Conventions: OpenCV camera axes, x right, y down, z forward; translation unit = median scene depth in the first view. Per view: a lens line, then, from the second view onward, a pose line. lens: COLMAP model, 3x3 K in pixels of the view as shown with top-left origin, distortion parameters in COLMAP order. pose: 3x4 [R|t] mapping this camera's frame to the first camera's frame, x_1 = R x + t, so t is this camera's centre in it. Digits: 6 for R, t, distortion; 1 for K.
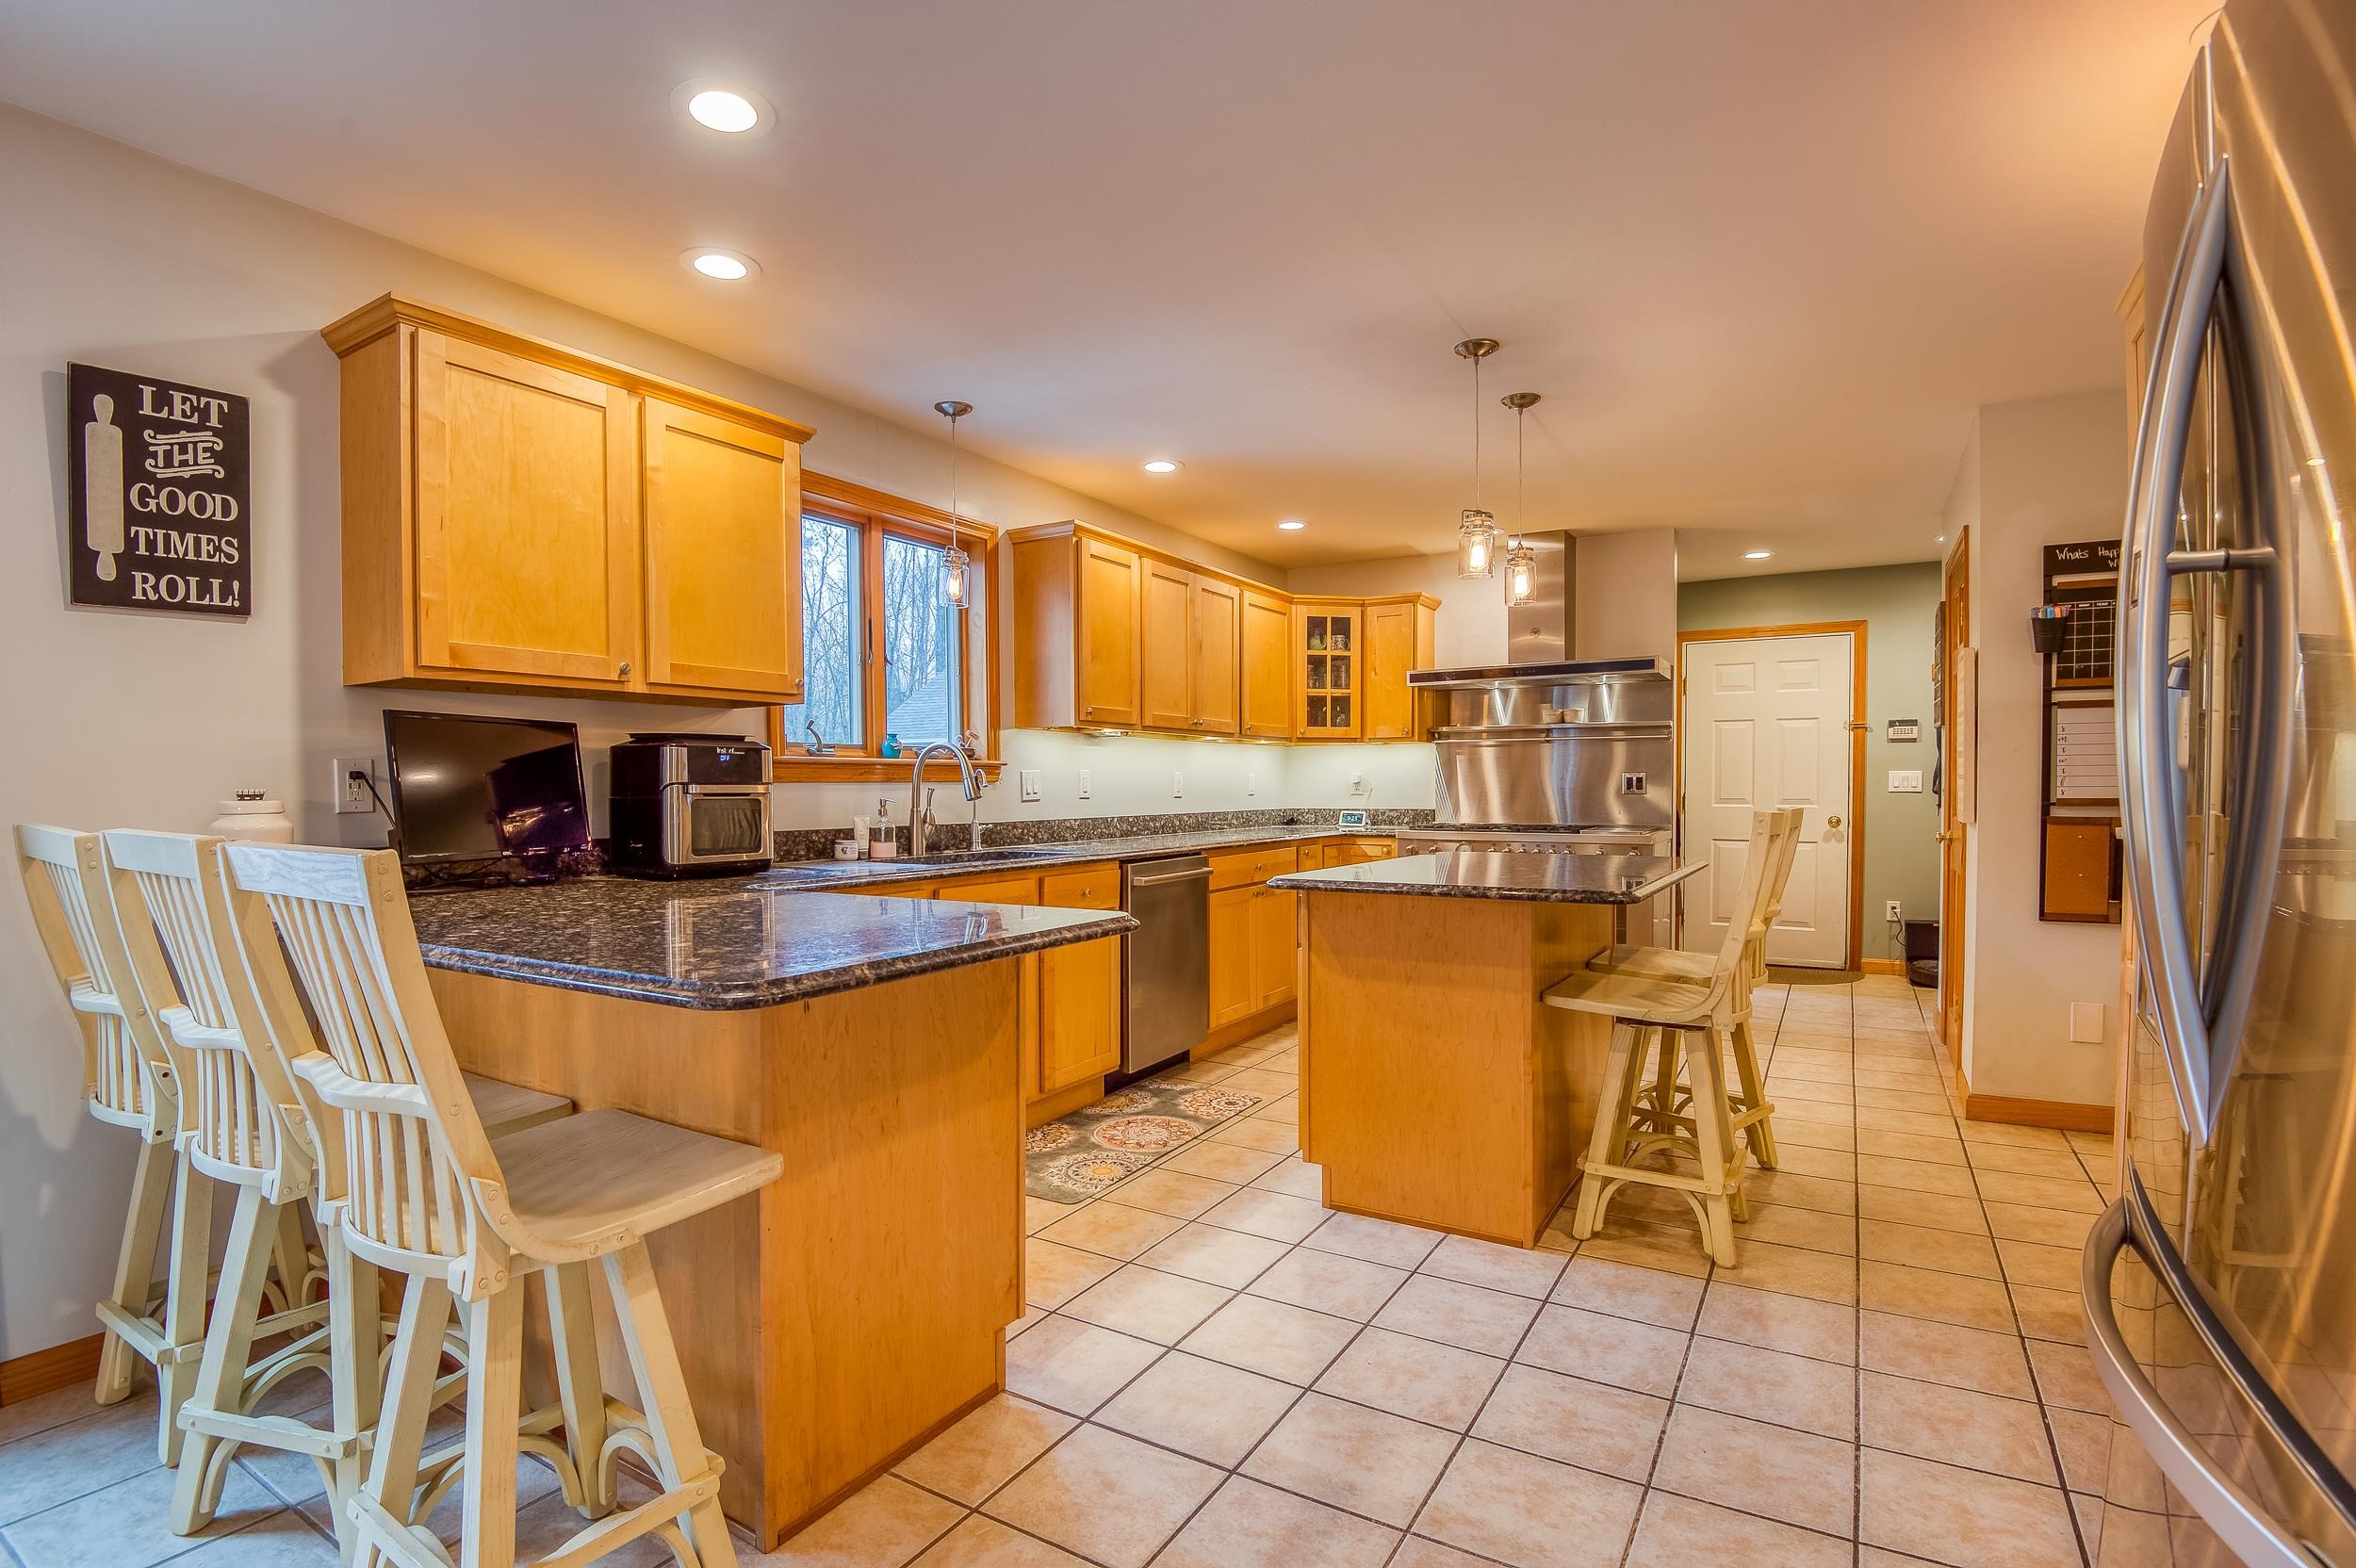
lens RADIAL K [[1124.8, 0, 1183.1], [0, 1124.8, 803.4], [0, 0, 1]] dist [-0.026721, -0.001048]
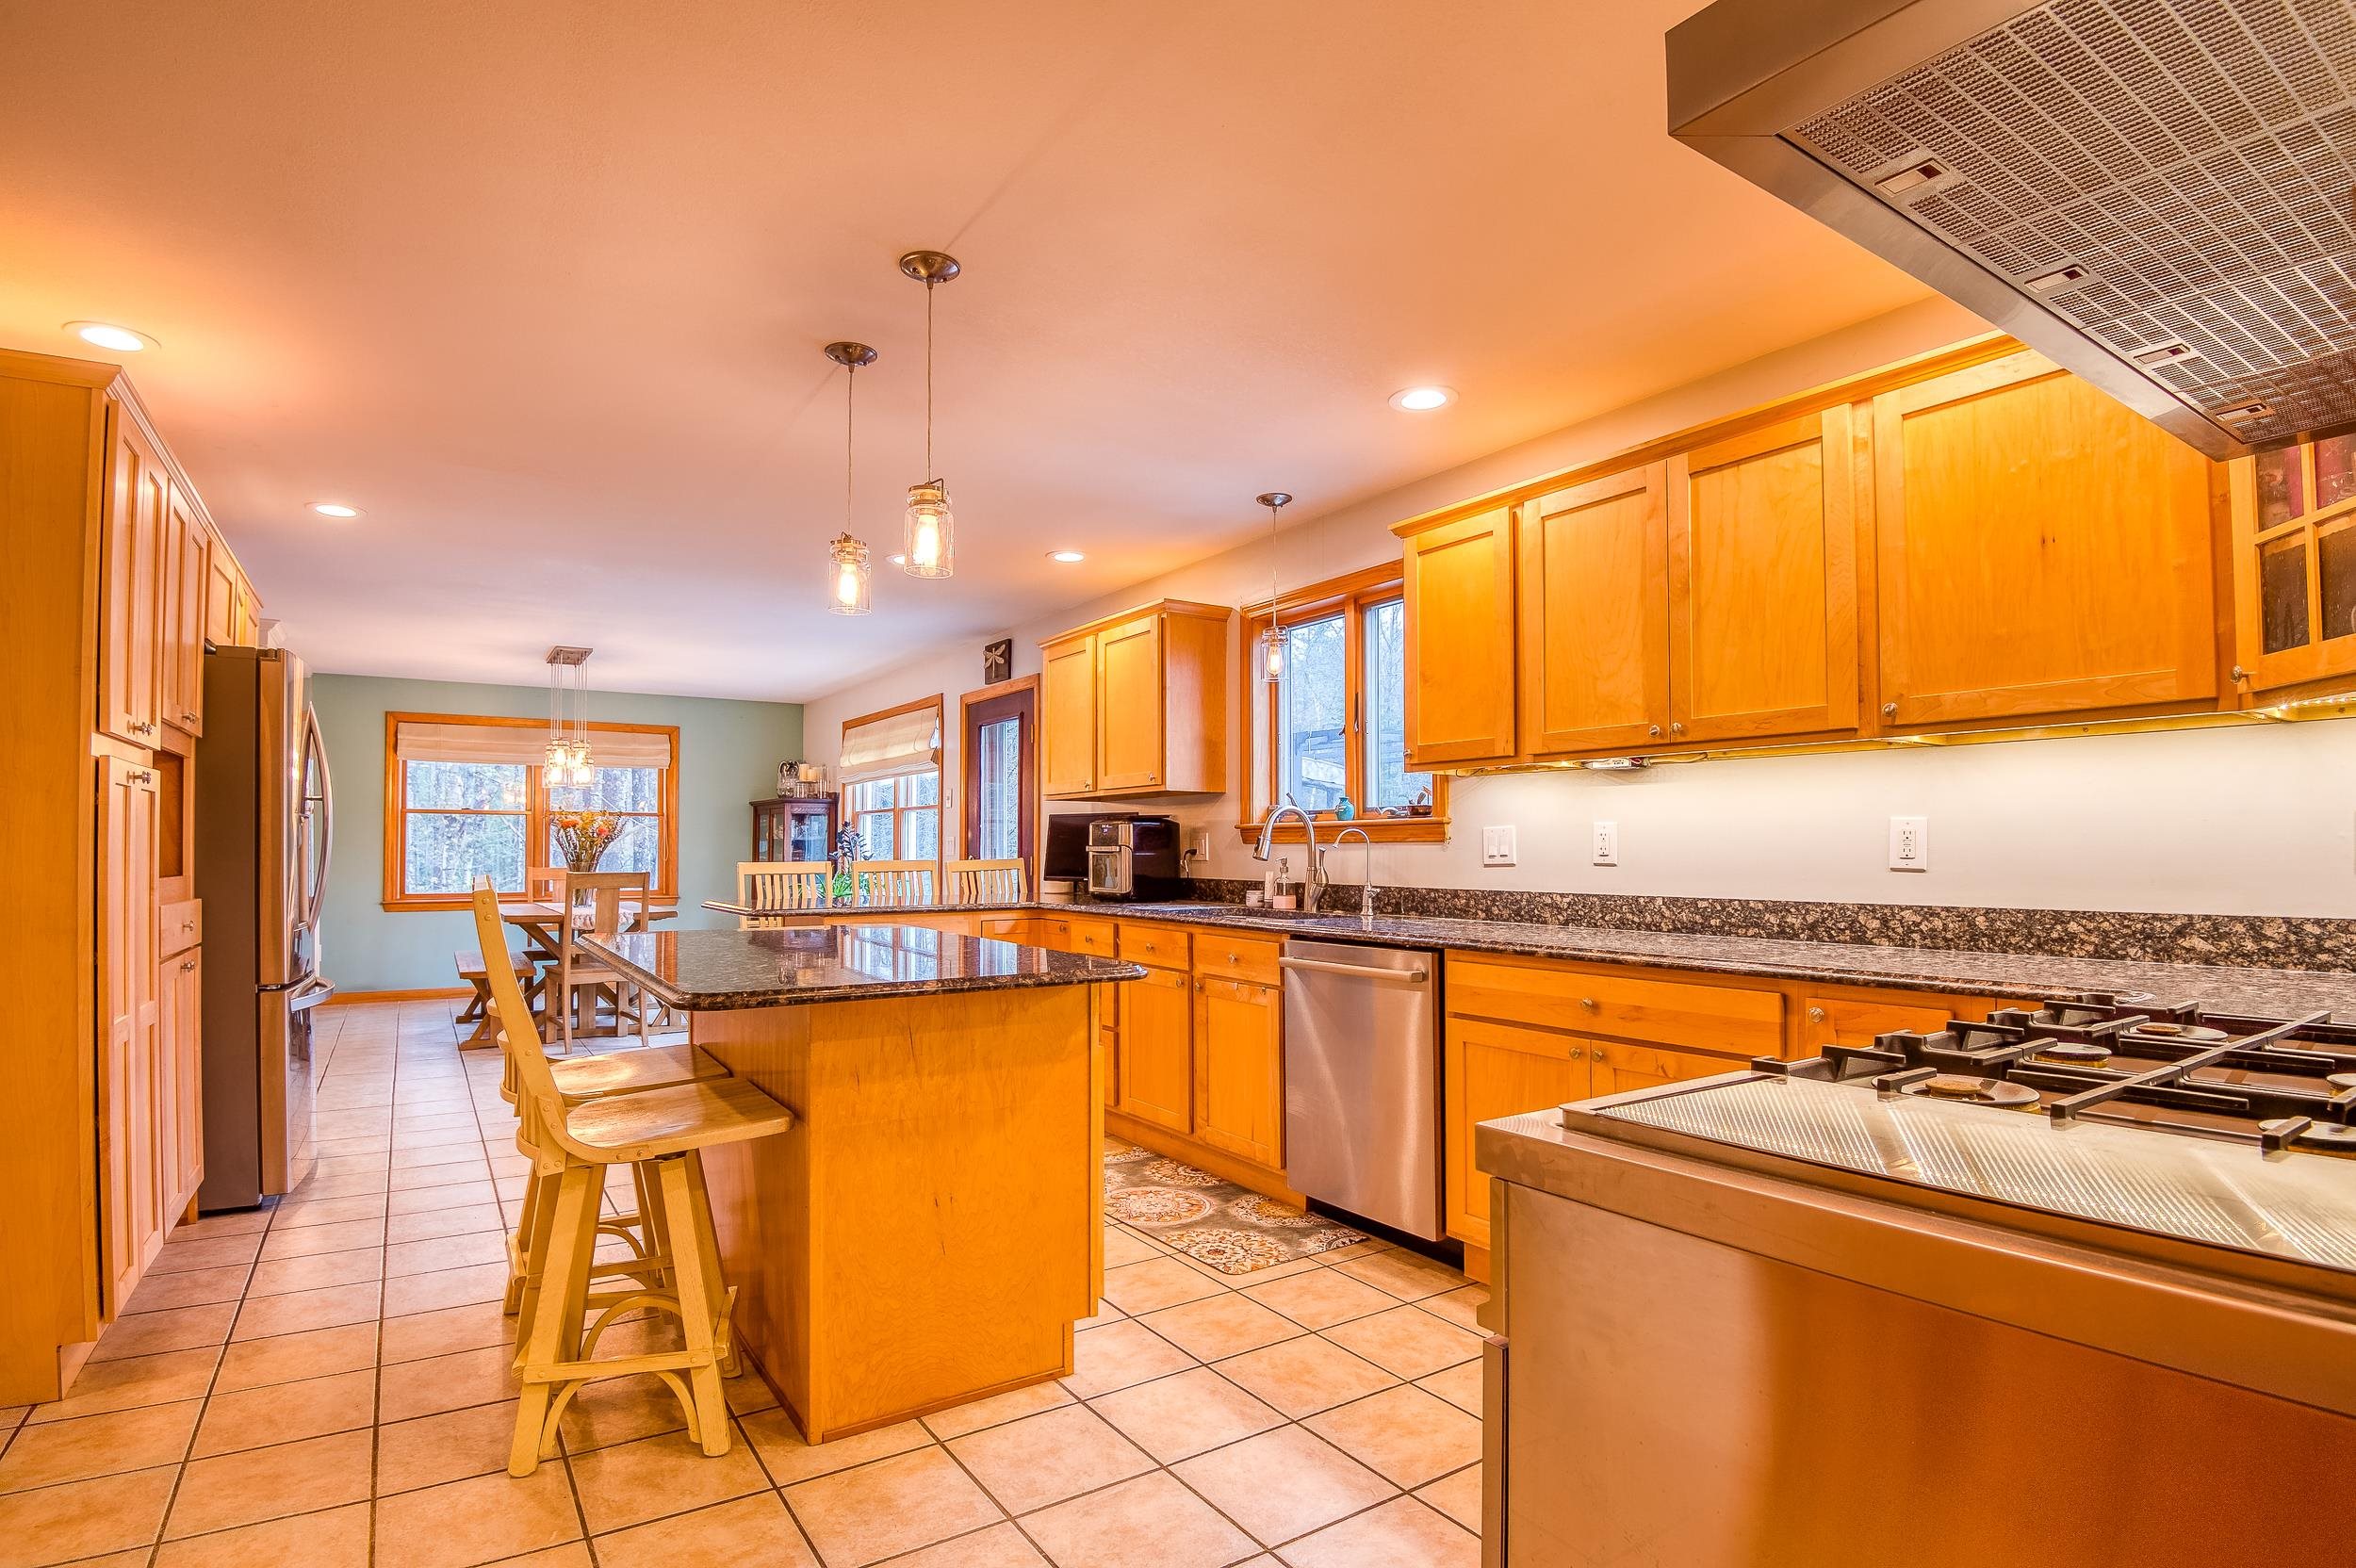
lens RADIAL K [[1124.8, 0, 1187.4], [0, 1124.8, 817.7], [0, 0, 1]] dist [-0.026721, -0.001048]
pose [[-0.423895, -0.021187, -0.905464, 0.781659], [-0.011751, 0.999771, -0.017892, -0.022320], [0.905635, 0.003055, -0.424047, 1.337827]]
